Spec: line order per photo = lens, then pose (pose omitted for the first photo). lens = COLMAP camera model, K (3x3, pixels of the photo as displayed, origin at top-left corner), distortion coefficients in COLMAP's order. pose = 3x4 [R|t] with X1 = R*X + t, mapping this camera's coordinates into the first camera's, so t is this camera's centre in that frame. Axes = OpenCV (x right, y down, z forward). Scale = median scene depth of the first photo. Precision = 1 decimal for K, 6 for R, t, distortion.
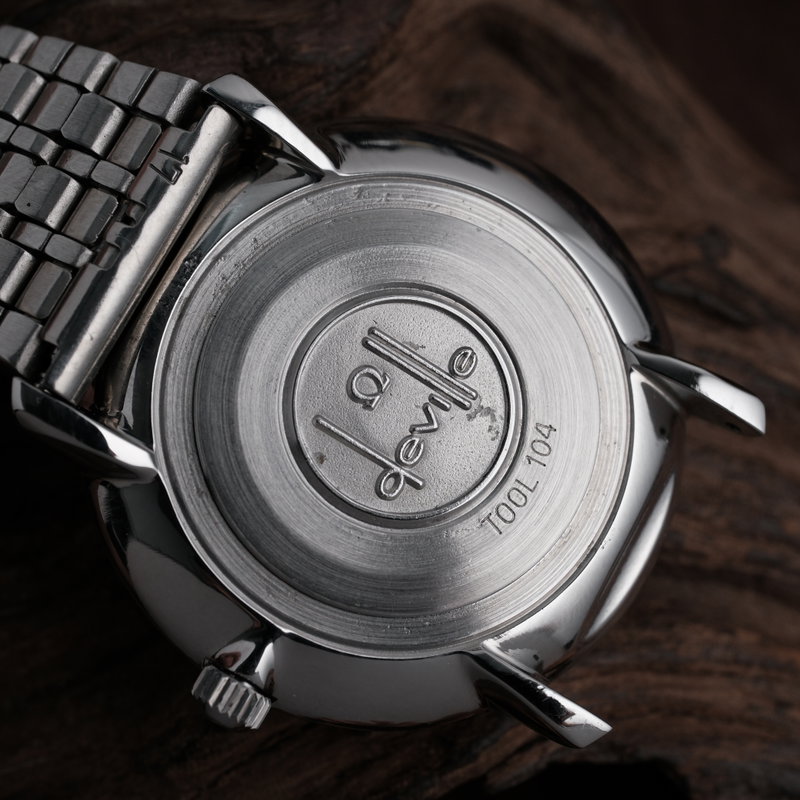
lens RADIAL K [[1527.7, 0, 400.0], [0, 1527.7, 400.0], [0, 0, 1]] dist [0.010509, -0.043804]
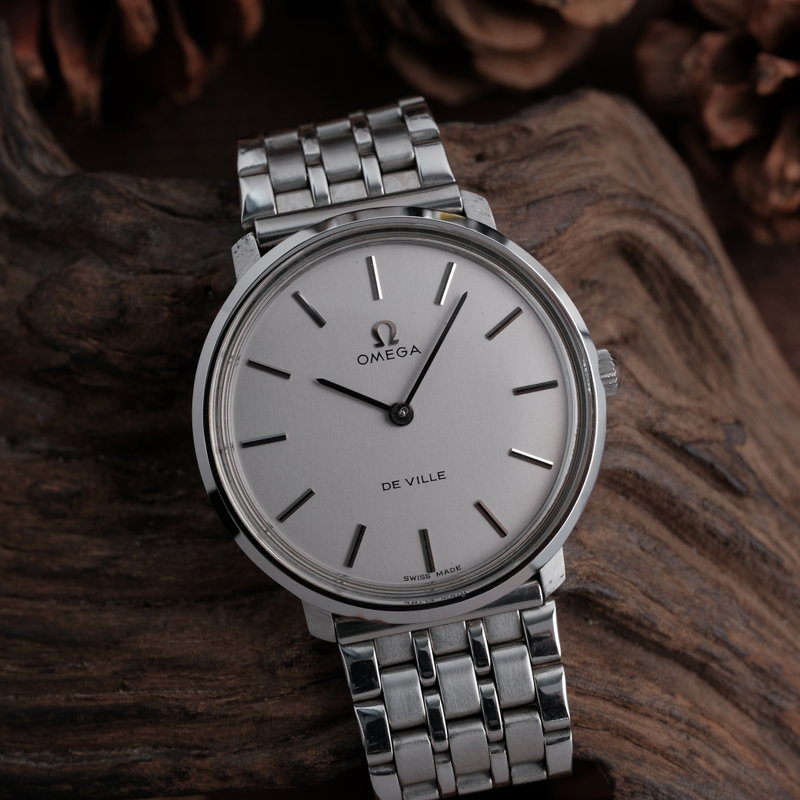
lens RADIAL K [[1527.7, 0, 400.0], [0, 1527.7, 400.0], [0, 0, 1]] dist [0.010509, -0.043804]
pose [[0.959973, 0.272250, -0.065811, -0.010341], [-0.276008, 0.959469, -0.056904, 0.038517], [0.047652, 0.072791, 0.996208, -0.463965]]
